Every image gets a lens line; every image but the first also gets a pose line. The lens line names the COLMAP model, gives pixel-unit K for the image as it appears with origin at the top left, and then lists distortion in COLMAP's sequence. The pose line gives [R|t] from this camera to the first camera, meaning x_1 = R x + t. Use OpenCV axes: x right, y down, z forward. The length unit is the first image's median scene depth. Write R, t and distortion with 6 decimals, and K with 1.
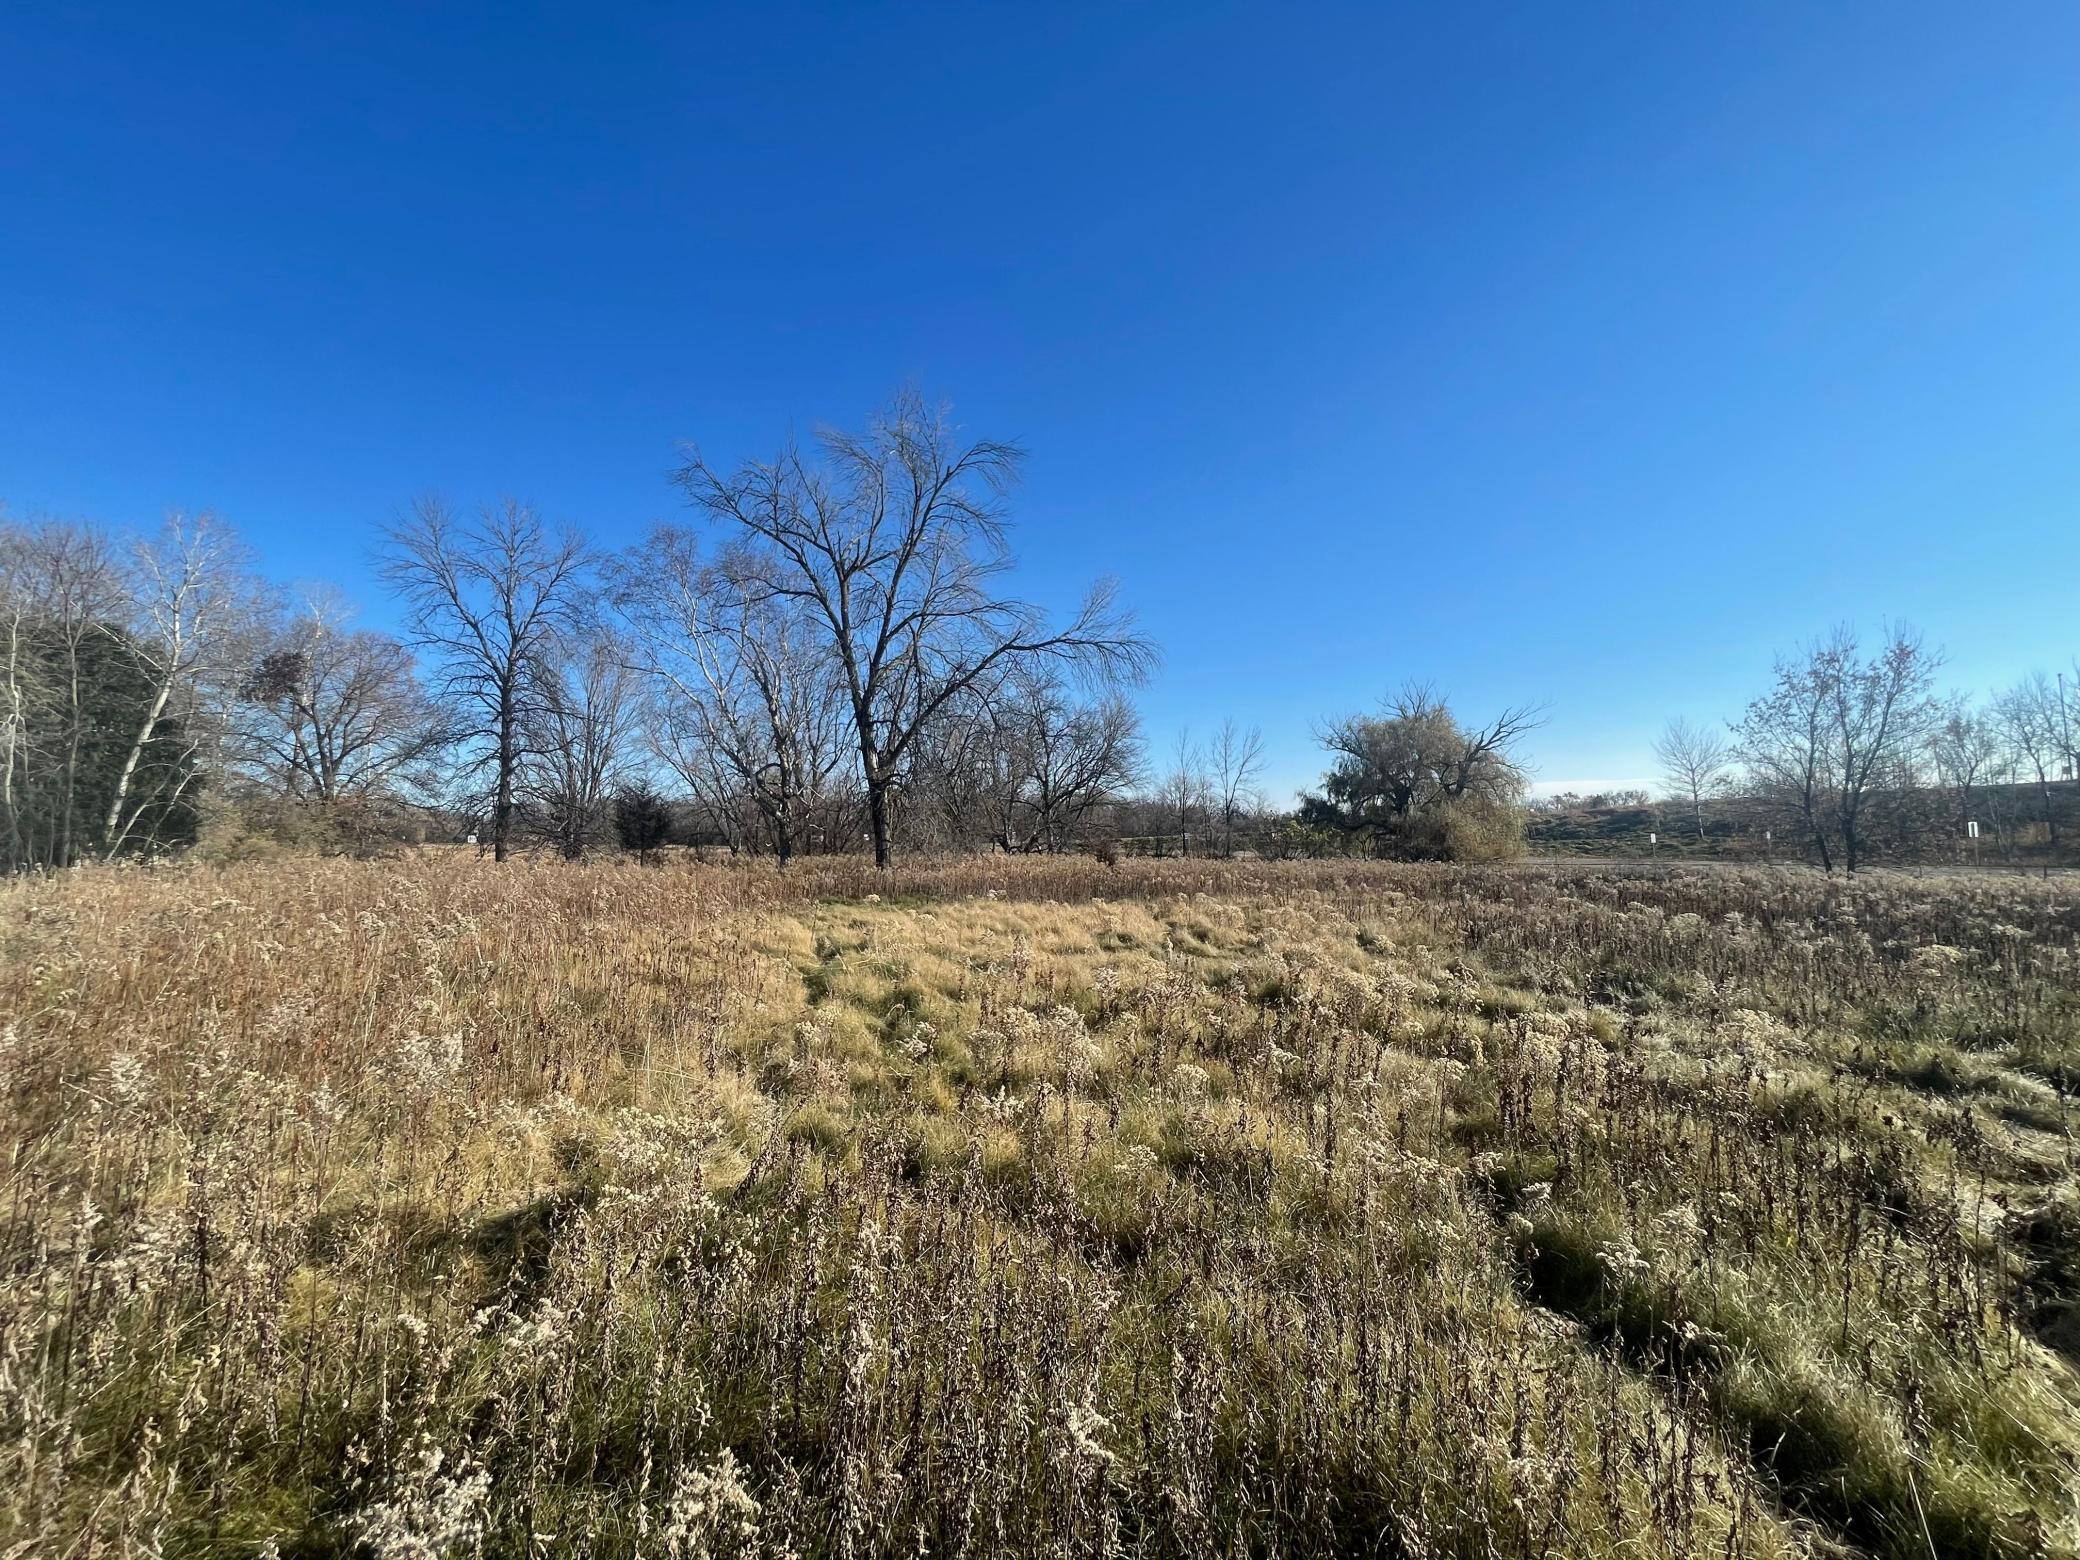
lens RADIAL K [[838.6, 0, 1042.8], [0, 838.6, 777.8], [0, 0, 1]] dist [-0.002624, -0.000372]
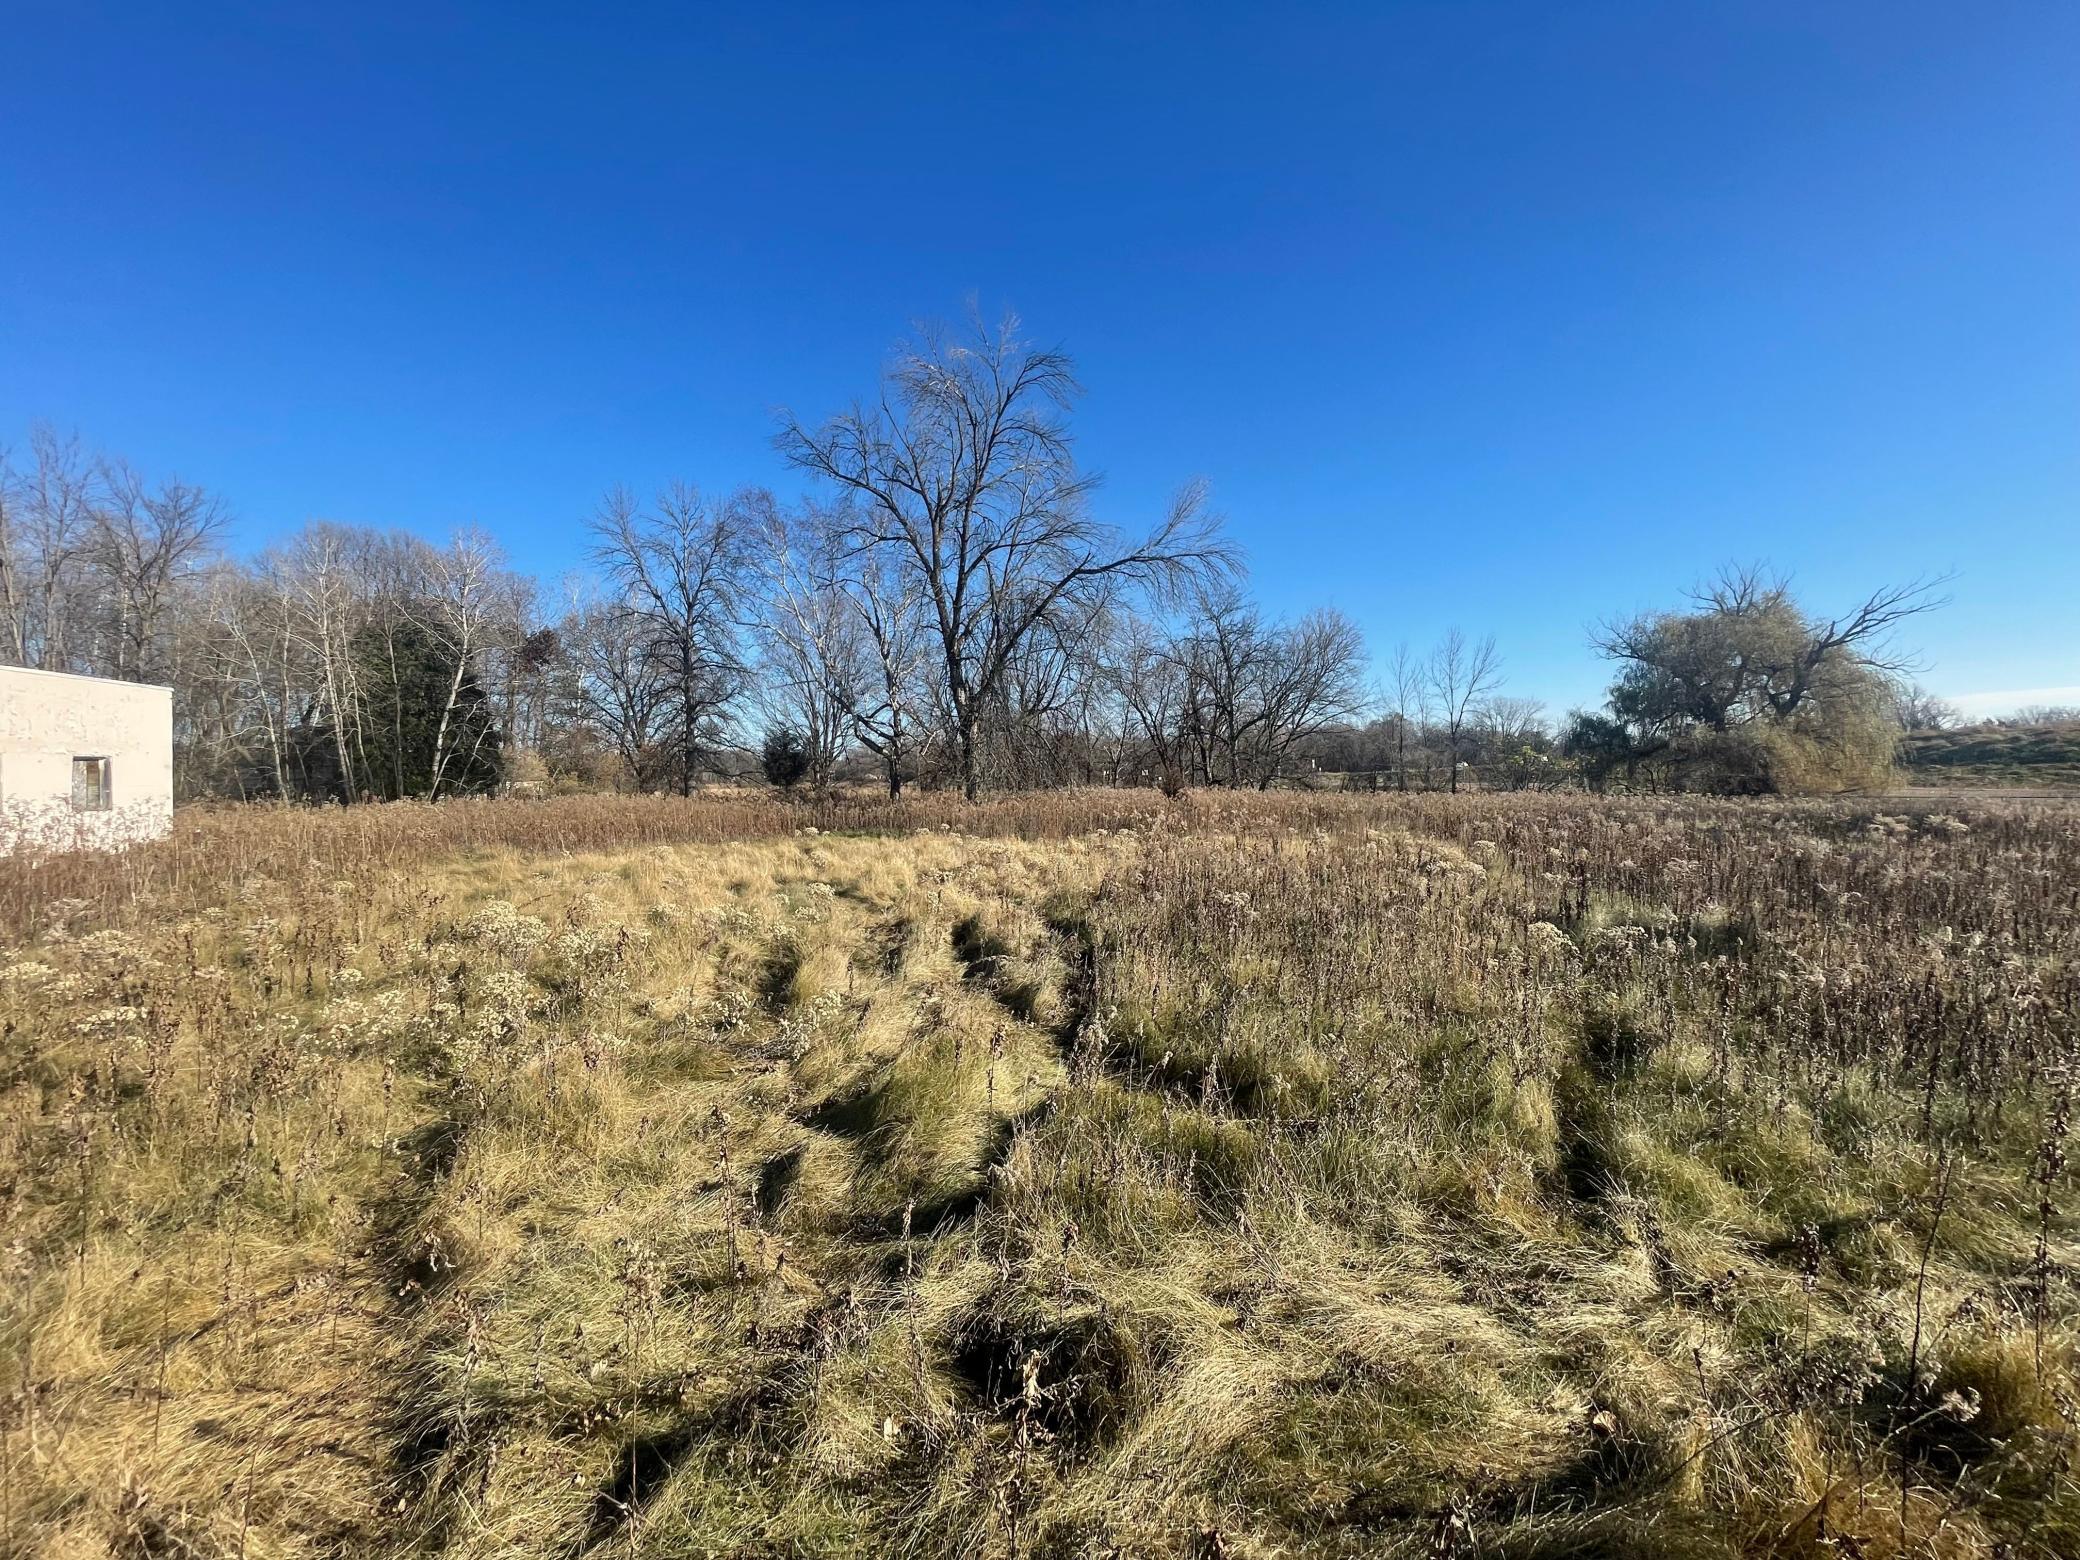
lens RADIAL K [[838.6, 0, 1042.8], [0, 838.6, 777.8], [0, 0, 1]] dist [-0.002624, -0.000372]
pose [[0.934663, -0.010453, -0.355380, 0.251975], [0.038063, 0.996765, 0.070788, 0.008499], [0.353491, -0.079690, 0.932037, 0.076661]]
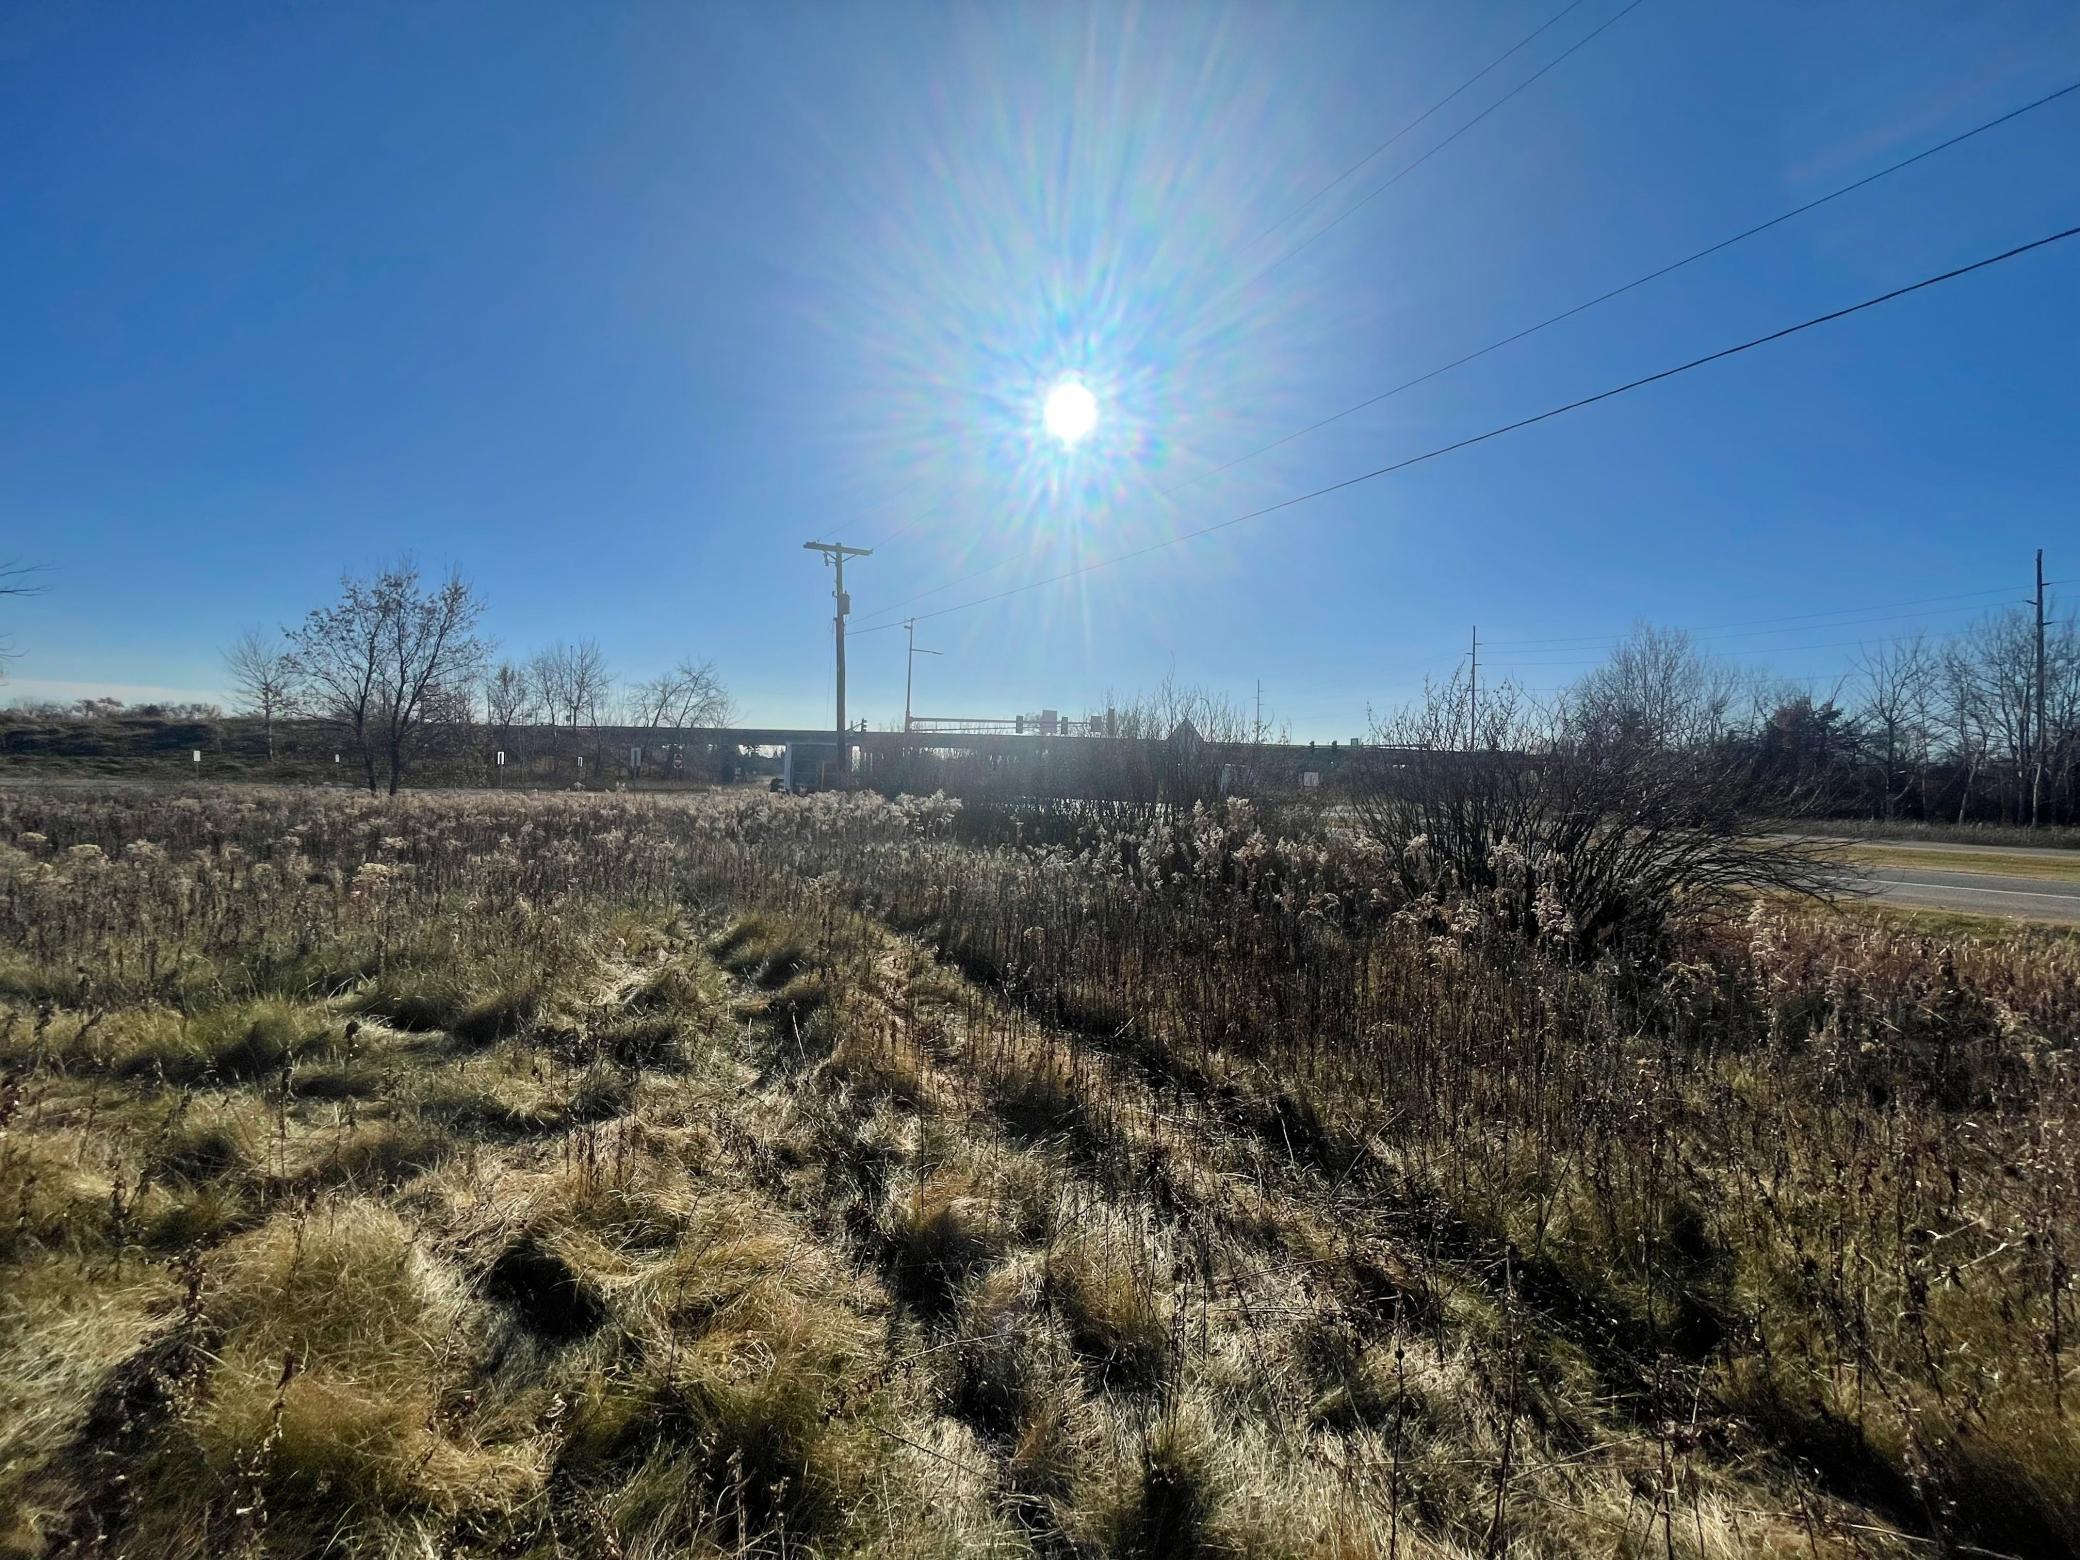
lens RADIAL K [[838.6, 0, 1042.8], [0, 838.6, 777.8], [0, 0, 1]] dist [-0.002624, -0.000372]
pose [[0.168782, 0.012055, 0.985580, 0.080990], [-0.099874, 0.994988, 0.004933, 0.008799], [-0.980580, -0.099267, 0.169140, 0.040012]]
